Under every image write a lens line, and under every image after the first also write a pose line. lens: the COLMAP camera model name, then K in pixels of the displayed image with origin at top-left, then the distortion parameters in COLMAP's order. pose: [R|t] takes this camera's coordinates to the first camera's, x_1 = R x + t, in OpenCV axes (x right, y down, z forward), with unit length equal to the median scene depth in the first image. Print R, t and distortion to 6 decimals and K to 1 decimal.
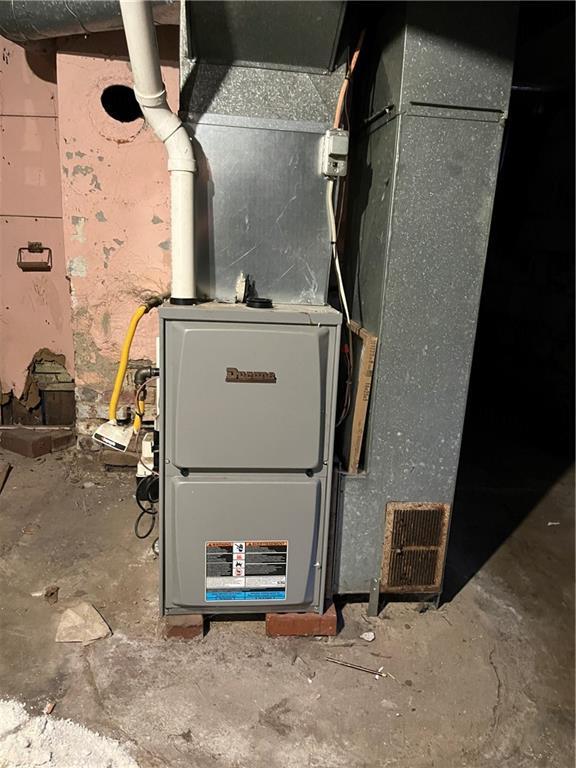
lens RADIAL K [[591.2, 0, 290.1], [0, 591.2, 388.7], [0, 0, 1]] dist [0.034522, -0.000102]
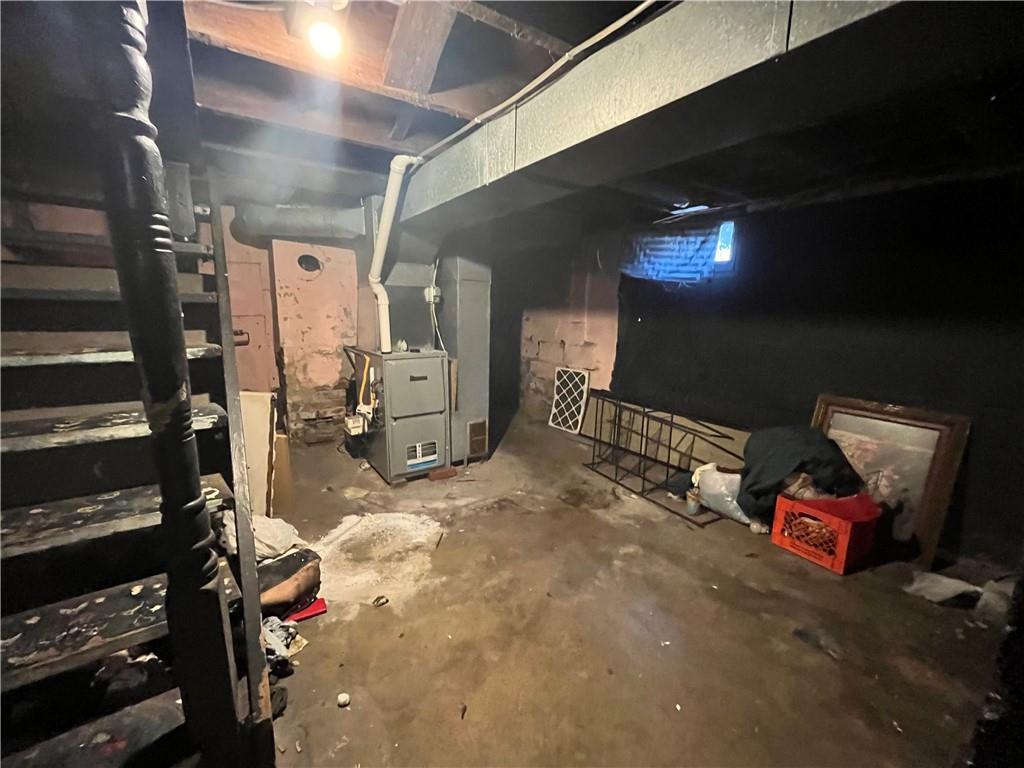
lens RADIAL K [[414.6, 0, 510.5], [0, 414.6, 382.4], [0, 0, 1]] dist [0.000231, 0.000010]
pose [[0.874047, -0.120217, 0.470732, -0.516435], [0.145880, 0.989134, -0.018259, 0.081757], [-0.463422, 0.084630, 0.882087, -0.737871]]
